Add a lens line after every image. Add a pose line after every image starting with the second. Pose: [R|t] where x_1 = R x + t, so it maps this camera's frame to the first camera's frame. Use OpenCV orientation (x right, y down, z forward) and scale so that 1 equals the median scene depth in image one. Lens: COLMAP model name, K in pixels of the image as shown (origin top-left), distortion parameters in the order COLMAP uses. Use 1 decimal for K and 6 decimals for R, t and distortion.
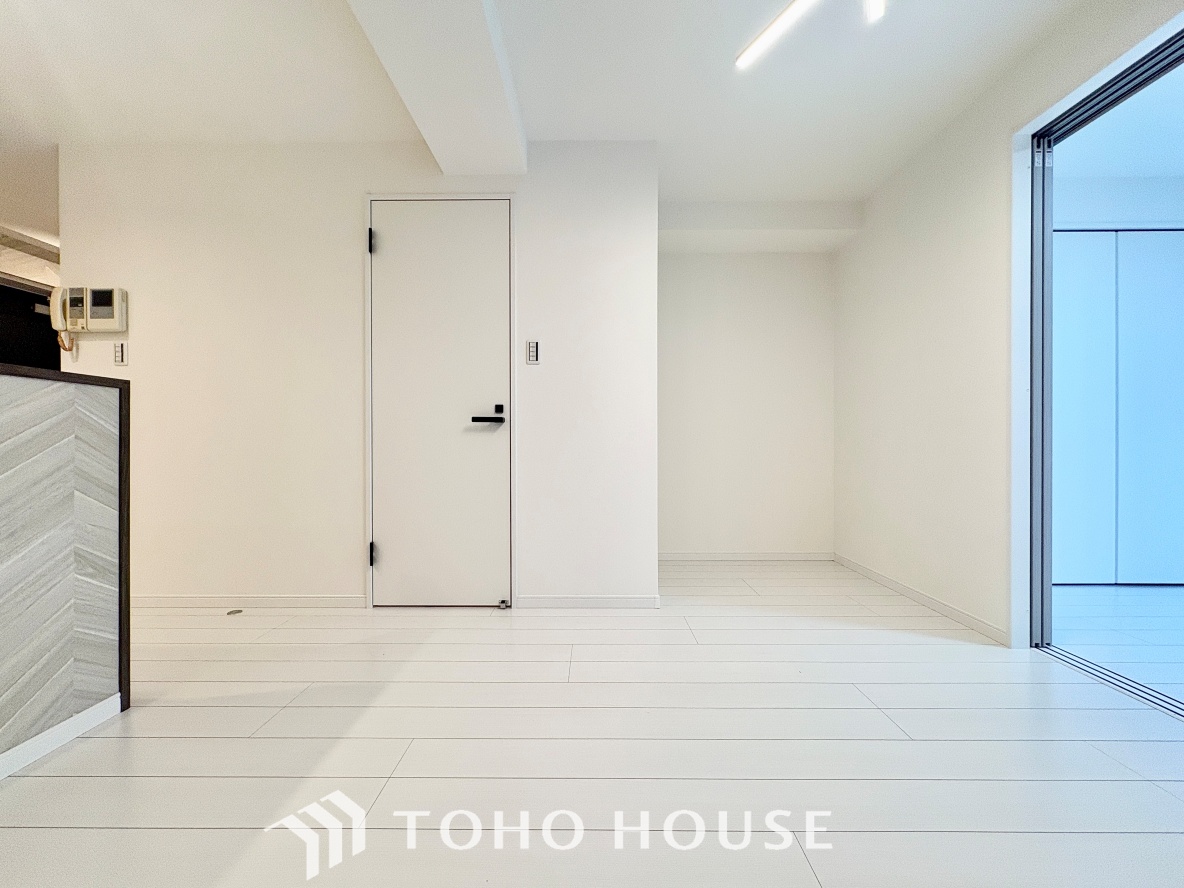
lens RADIAL K [[472.3, 0, 590.3], [0, 472.3, 444.3], [0, 0, 1]] dist [0.000636, -0.000123]
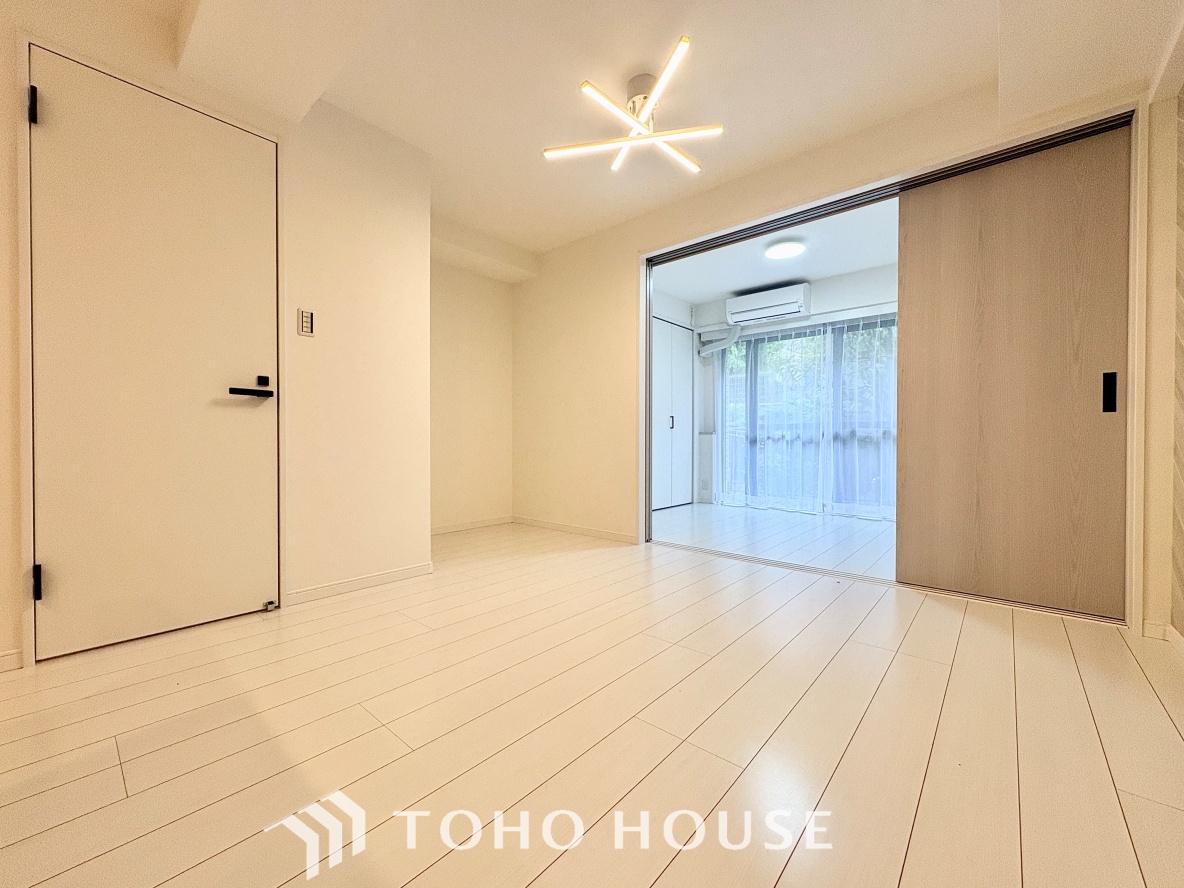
lens RADIAL K [[472.3, 0, 590.3], [0, 472.3, 444.3], [0, 0, 1]] dist [0.000636, -0.000123]
pose [[0.654045, -0.003368, 0.756448, -0.457256], [0.000591, 0.999992, 0.003941, 0.037598], [-0.756456, -0.002130, 0.654042, -0.015400]]
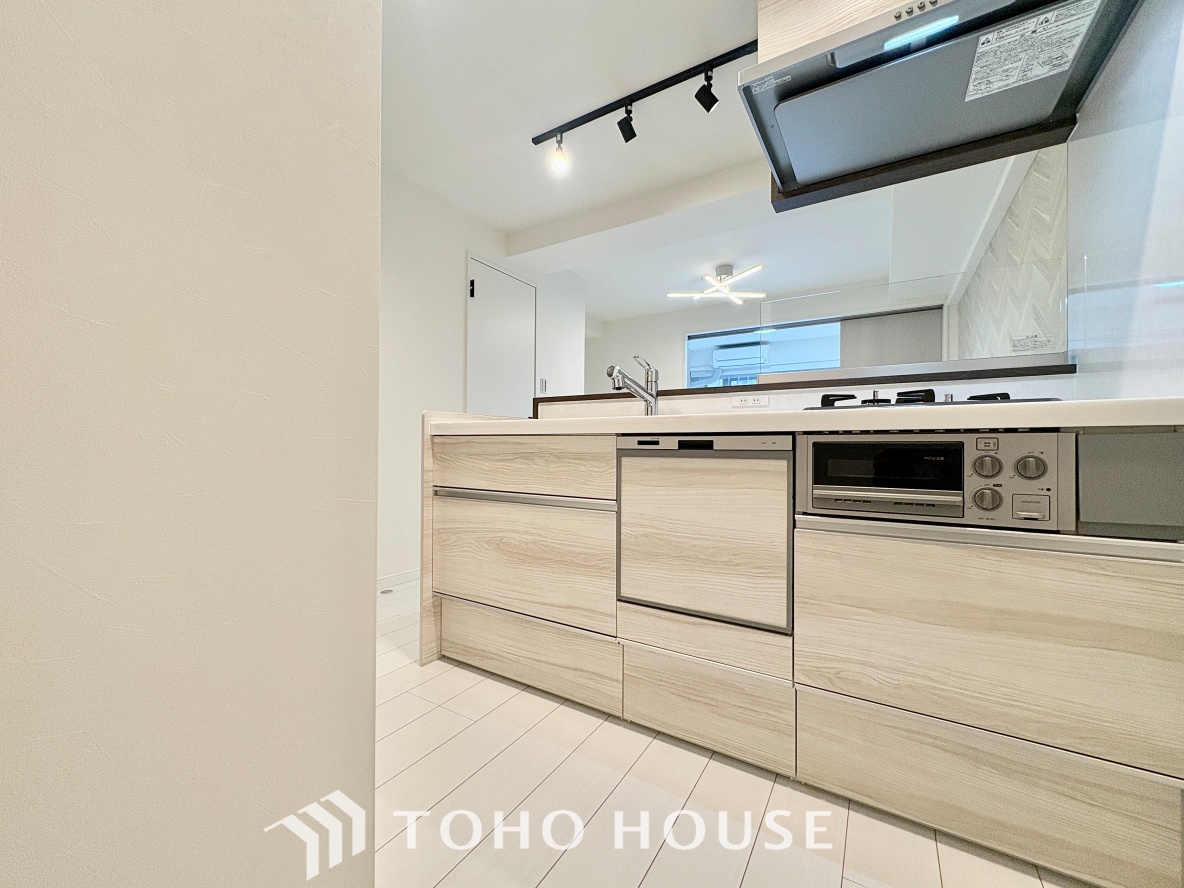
lens RADIAL K [[472.3, 0, 590.3], [0, 472.3, 444.3], [0, 0, 1]] dist [0.000636, -0.000123]
pose [[0.520183, 0.009421, 0.854003, -1.427879], [-0.004038, 0.999955, -0.008572, 0.018172], [-0.854045, 0.001010, 0.520198, 0.021630]]
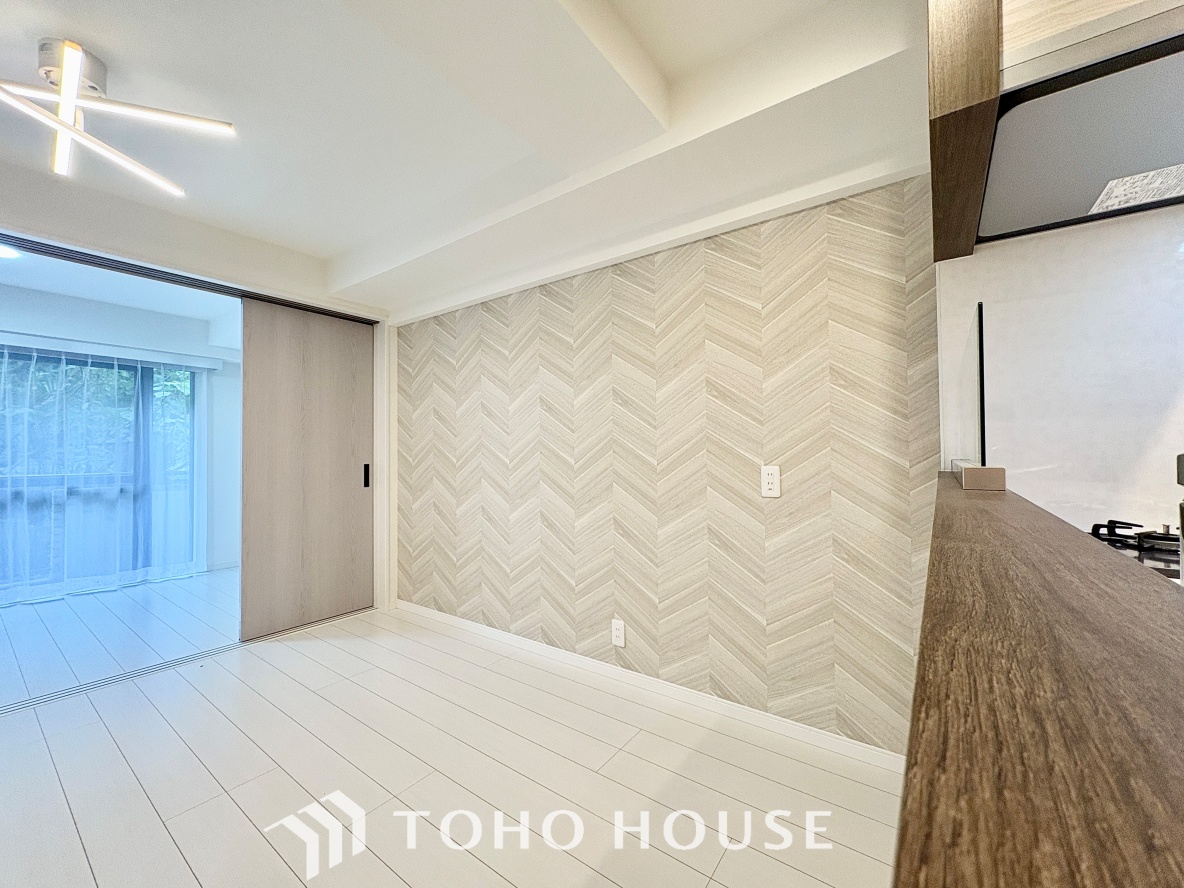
lens RADIAL K [[472.3, 0, 590.3], [0, 472.3, 444.3], [0, 0, 1]] dist [0.000636, -0.000123]
pose [[-0.811576, 0.019673, 0.583916, -0.614834], [0.012536, 0.999789, -0.016261, -0.113147], [-0.584113, -0.005878, -0.811651, 0.606027]]
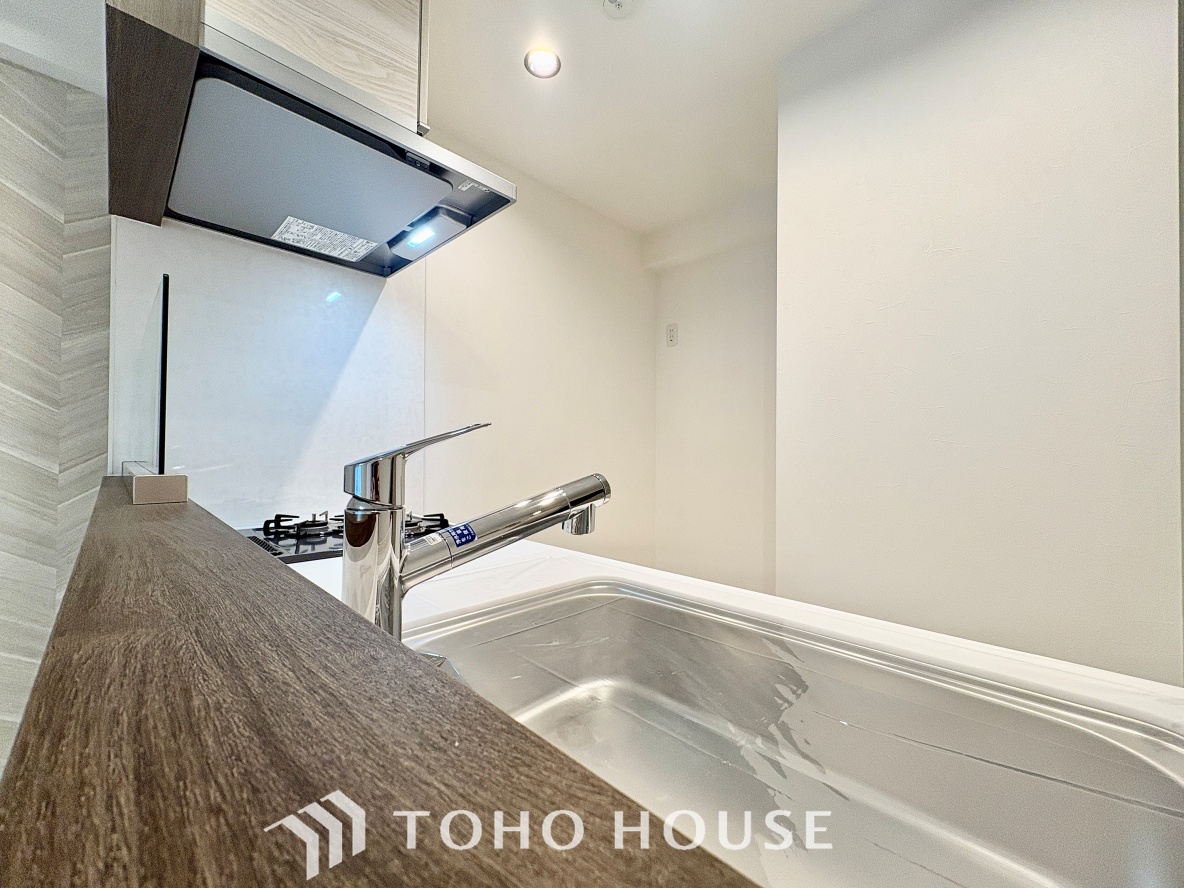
lens RADIAL K [[472.3, 0, 590.3], [0, 472.3, 444.3], [0, 0, 1]] dist [0.000636, -0.000123]
pose [[-0.693927, -0.012311, -0.719940, -0.620166], [-0.010490, 0.999921, -0.006987, -0.117575], [0.719969, 0.002703, -0.694001, 0.541723]]
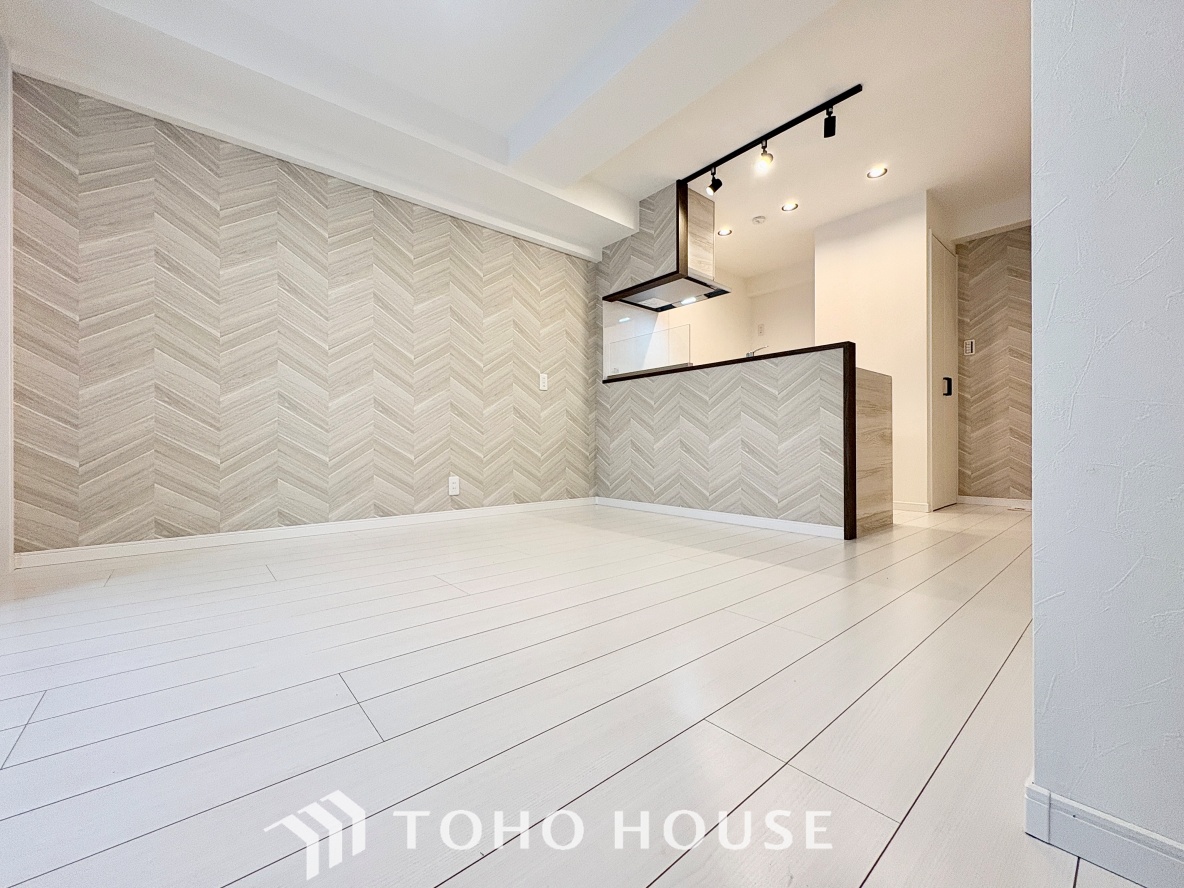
lens RADIAL K [[472.3, 0, 590.3], [0, 472.3, 444.3], [0, 0, 1]] dist [0.000636, -0.000123]
pose [[-0.756493, 0.003642, -0.653992, 0.493236], [0.001456, 0.999991, 0.003884, 0.136923], [0.654000, 0.001986, -0.756492, 1.046432]]
